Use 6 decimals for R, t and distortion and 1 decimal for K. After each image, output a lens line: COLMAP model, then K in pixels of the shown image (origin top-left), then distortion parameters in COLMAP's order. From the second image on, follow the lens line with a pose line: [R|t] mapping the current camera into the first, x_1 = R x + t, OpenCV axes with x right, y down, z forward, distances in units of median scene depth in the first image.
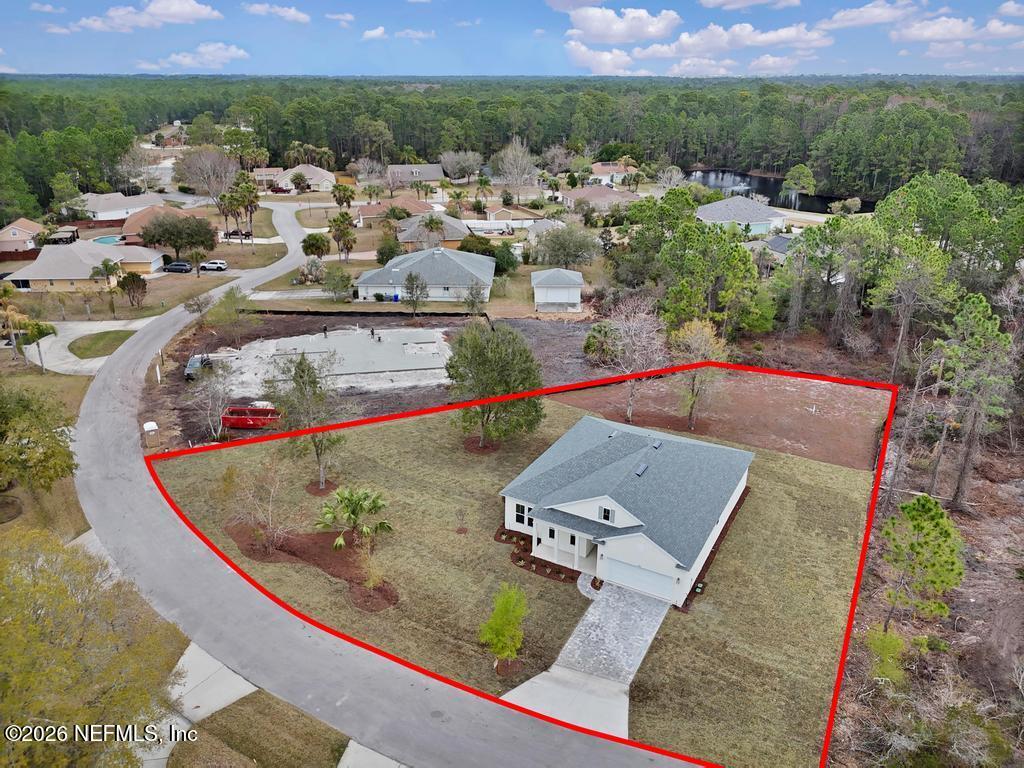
lens RADIAL K [[728.9, 0, 516.2], [0, 728.9, 379.7], [0, 0, 1]] dist [0.033723, -0.023657]
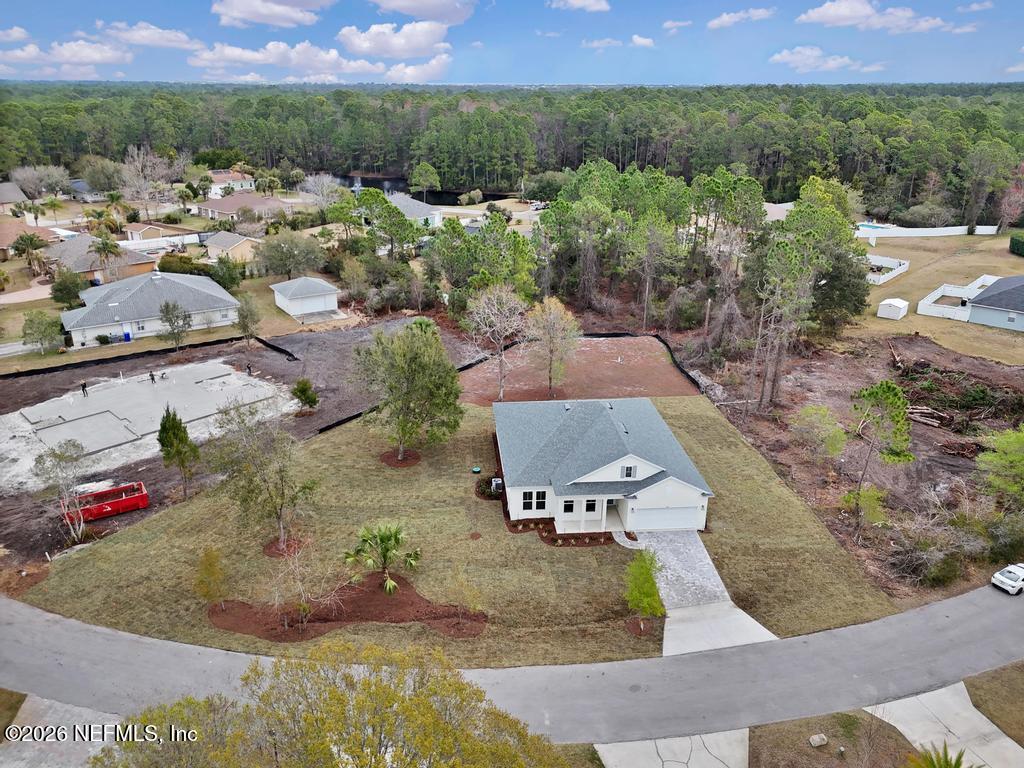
lens RADIAL K [[728.9, 0, 502.1], [0, 728.9, 366.2], [0, 0, 1]] dist [0.033723, -0.023657]
pose [[0.836167, -0.192478, 0.513592, -0.243506], [0.204485, 0.978289, 0.033715, -0.019500], [-0.508931, 0.076831, 0.857372, 0.063429]]
